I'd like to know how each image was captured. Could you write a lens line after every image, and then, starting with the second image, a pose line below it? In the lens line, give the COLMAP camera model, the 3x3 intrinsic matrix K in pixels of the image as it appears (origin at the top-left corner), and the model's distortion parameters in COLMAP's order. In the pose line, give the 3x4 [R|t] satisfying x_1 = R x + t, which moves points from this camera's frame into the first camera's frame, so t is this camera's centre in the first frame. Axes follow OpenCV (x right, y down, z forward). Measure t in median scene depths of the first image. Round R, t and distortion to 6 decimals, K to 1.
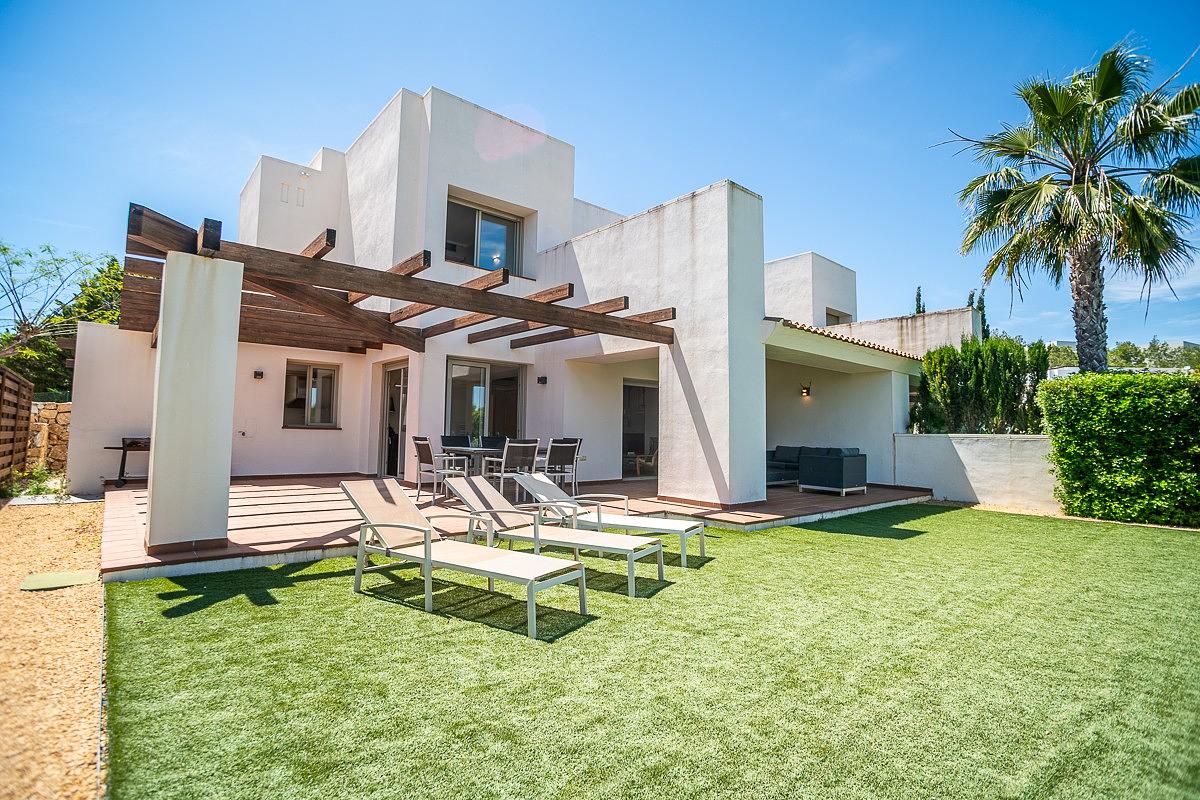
lens RADIAL K [[578.7, 0, 604.6], [0, 578.7, 399.4], [0, 0, 1]] dist [-0.085023, 0.043112]
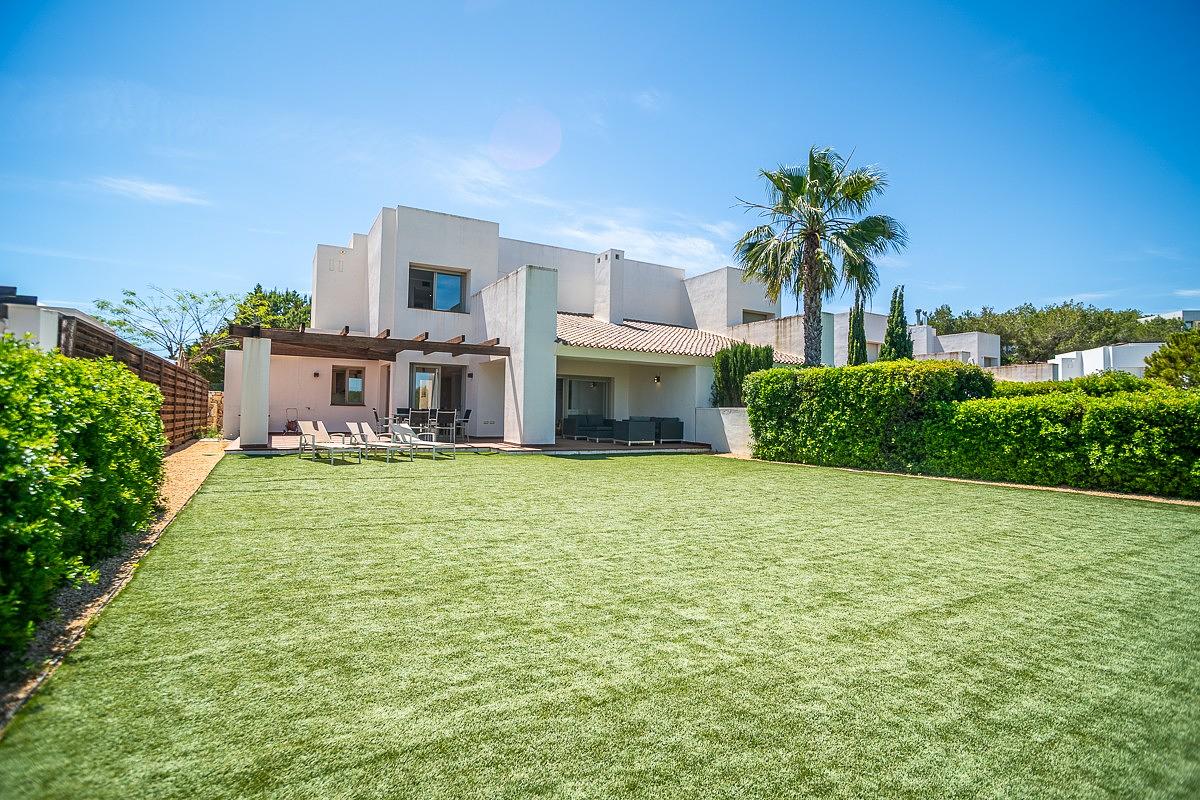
lens RADIAL K [[578.7, 0, 604.6], [0, 578.7, 399.4], [0, 0, 1]] dist [-0.085023, 0.043112]
pose [[0.980792, -0.005070, -0.194989, 0.630005], [0.011506, 0.999425, 0.031890, -0.013403], [0.194715, -0.033521, 0.980287, -0.576417]]
